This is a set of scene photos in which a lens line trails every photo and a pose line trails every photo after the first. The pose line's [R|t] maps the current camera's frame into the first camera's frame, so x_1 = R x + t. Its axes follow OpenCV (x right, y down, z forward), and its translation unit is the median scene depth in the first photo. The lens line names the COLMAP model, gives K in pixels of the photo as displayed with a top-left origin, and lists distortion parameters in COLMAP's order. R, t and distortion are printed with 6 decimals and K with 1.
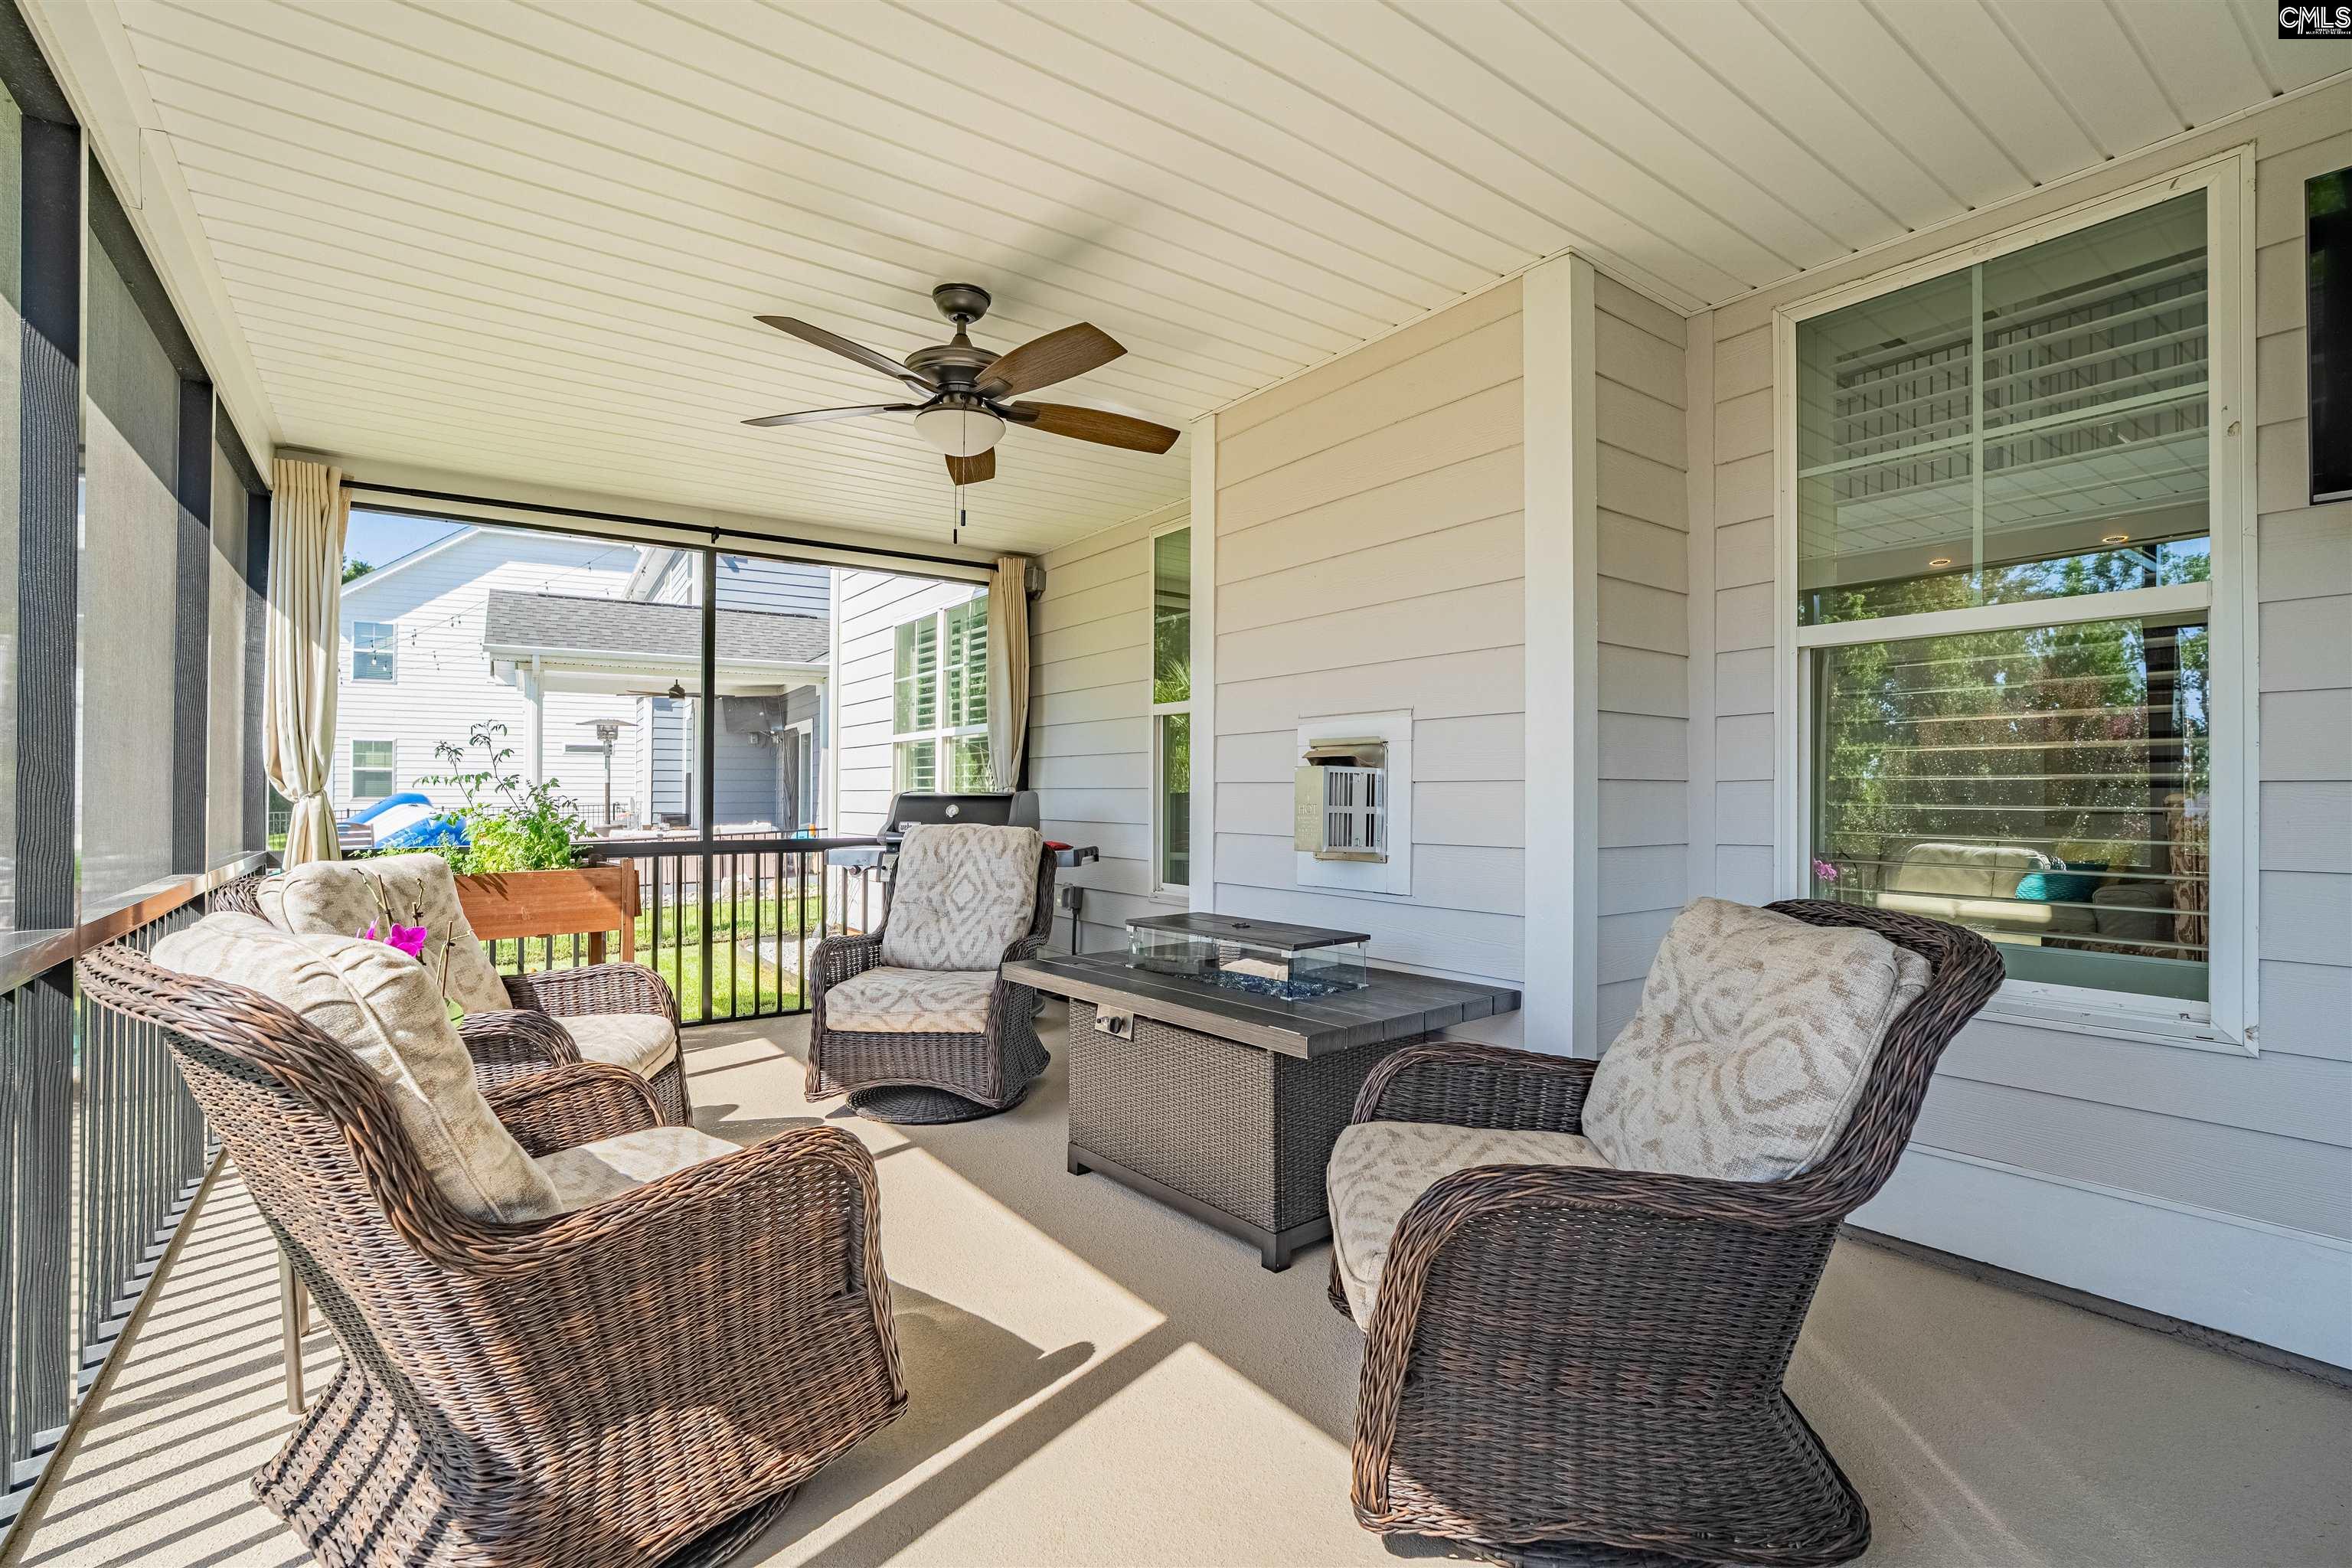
lens RADIAL K [[1068.0, 0, 1172.2], [0, 1068.0, 784.0], [0, 0, 1]] dist [-0.028986, 0.007668]
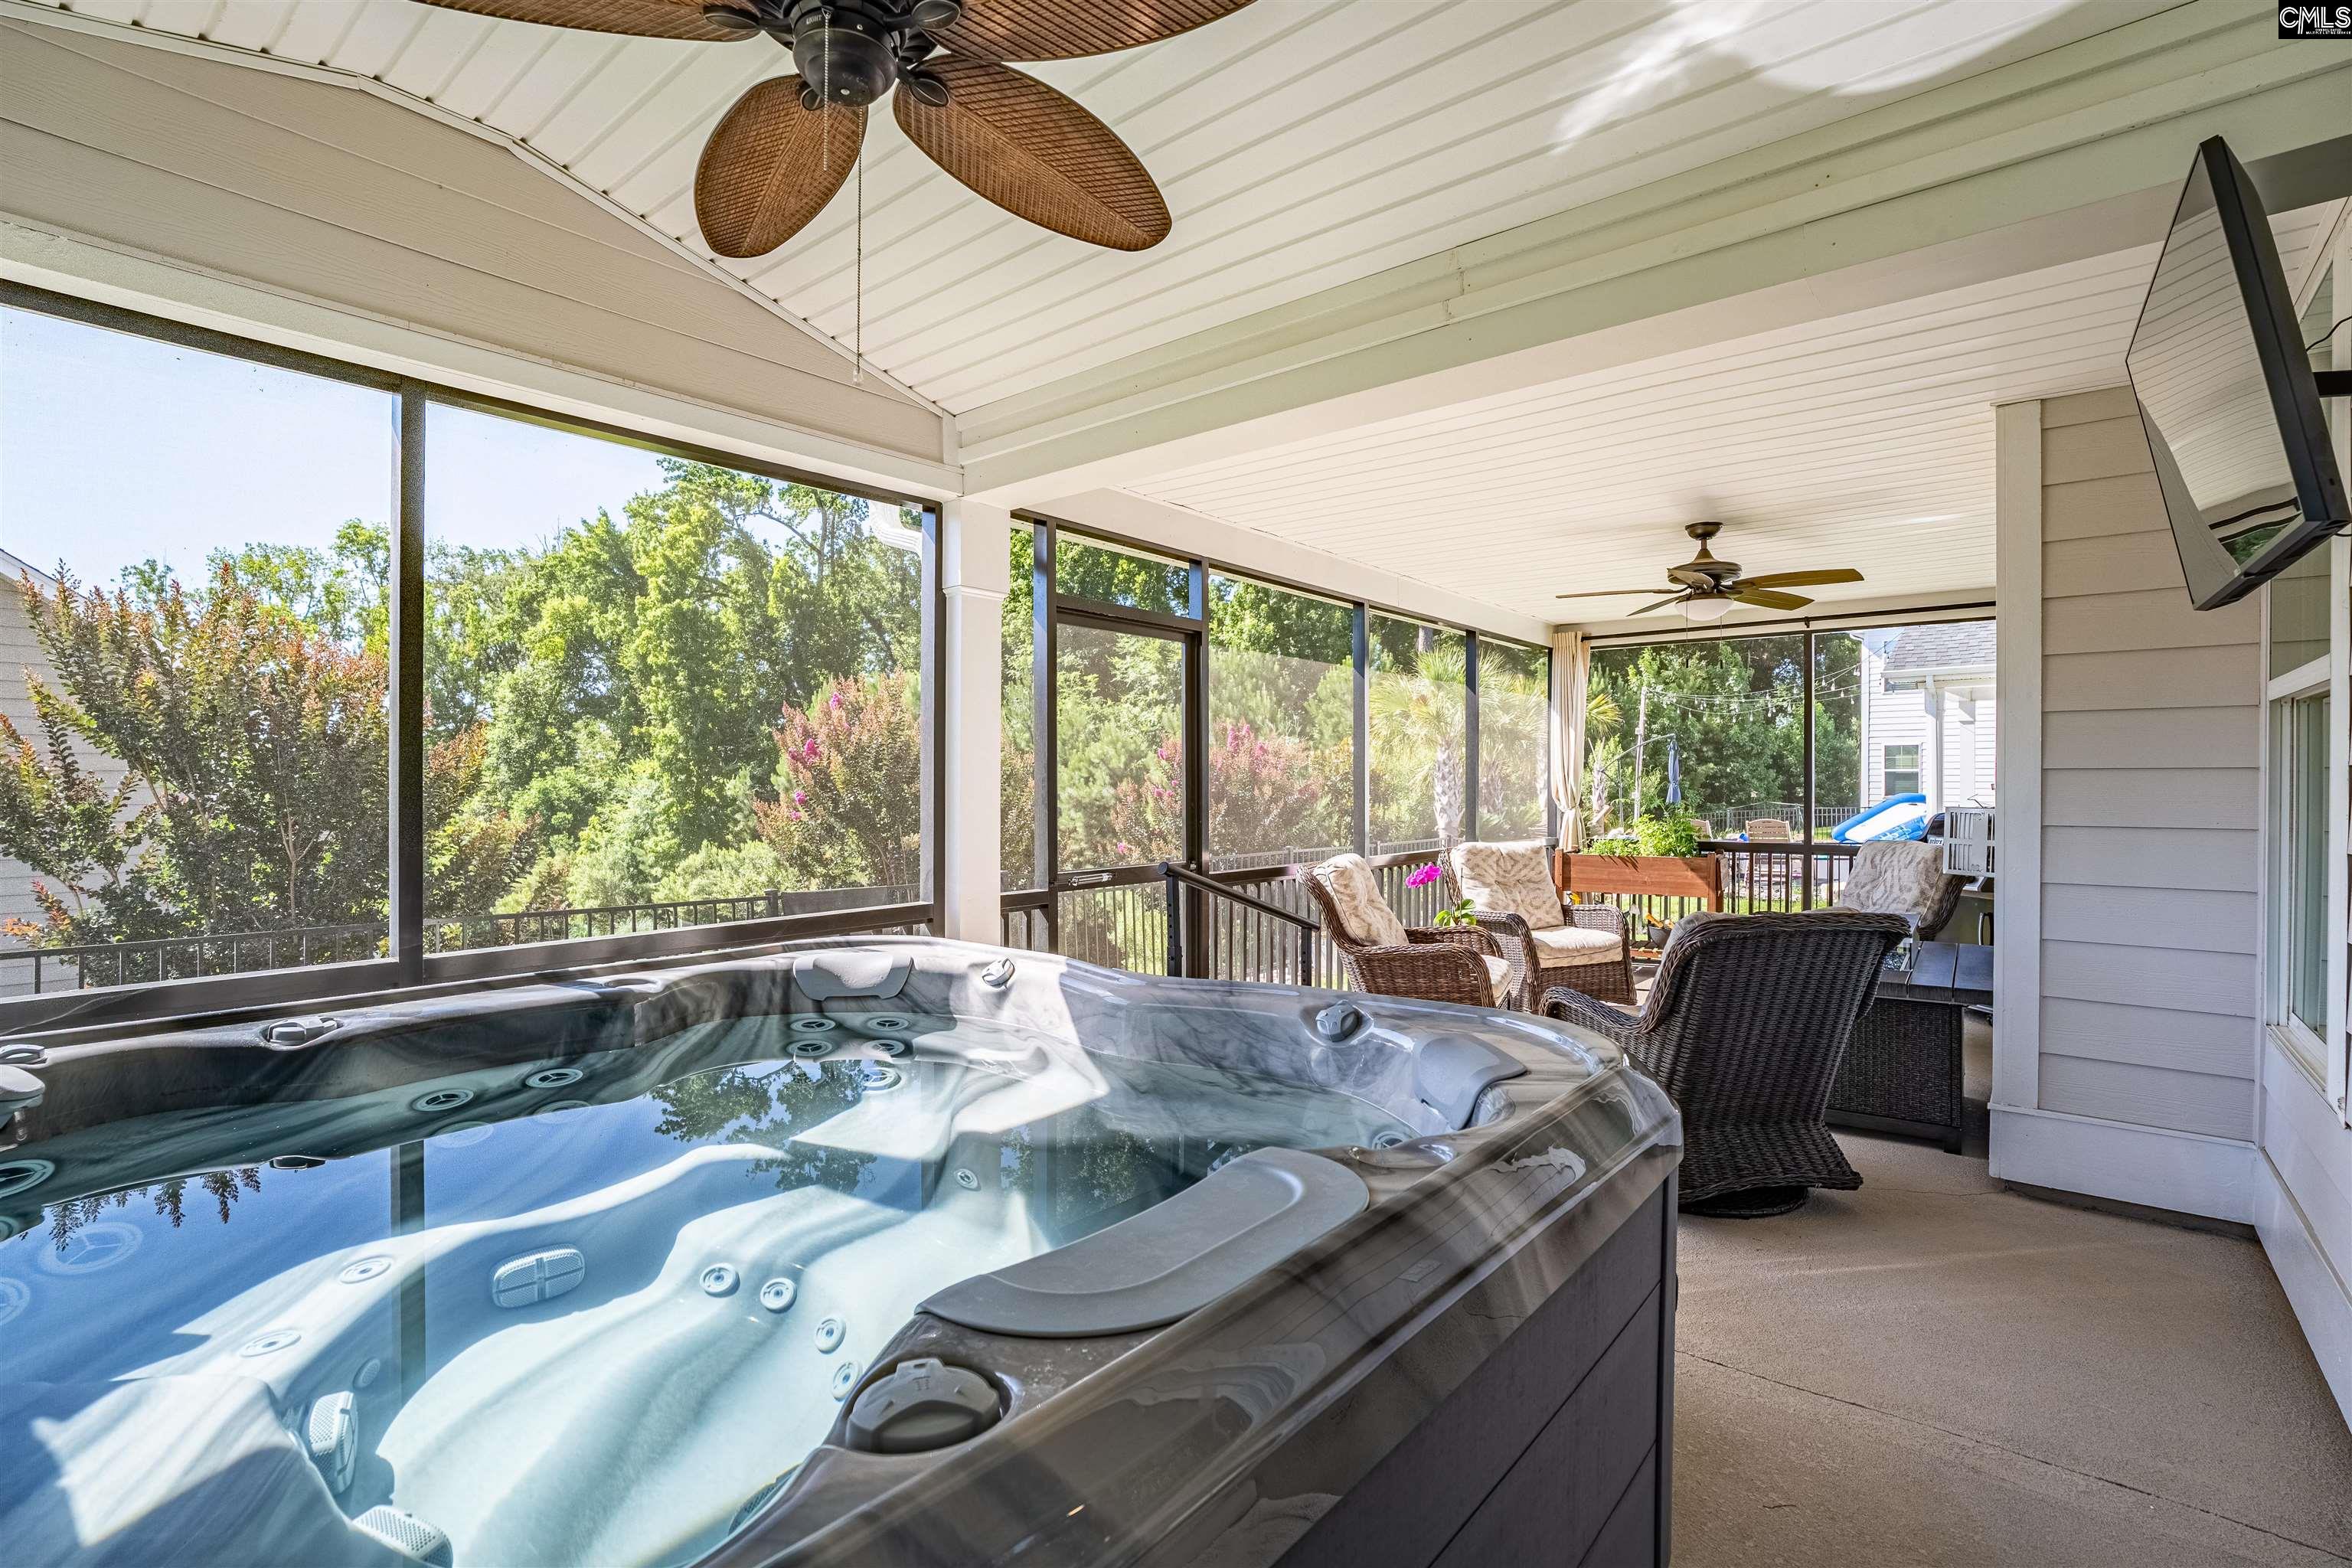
lens RADIAL K [[1068.0, 0, 1177.6], [0, 1068.0, 789.5], [0, 0, 1]] dist [-0.028986, 0.007668]
pose [[0.262561, -0.002529, -0.964912, 0.808273], [0.011664, 0.999932, 0.000553, -0.033588], [0.964845, -0.011400, 0.262573, -0.170652]]
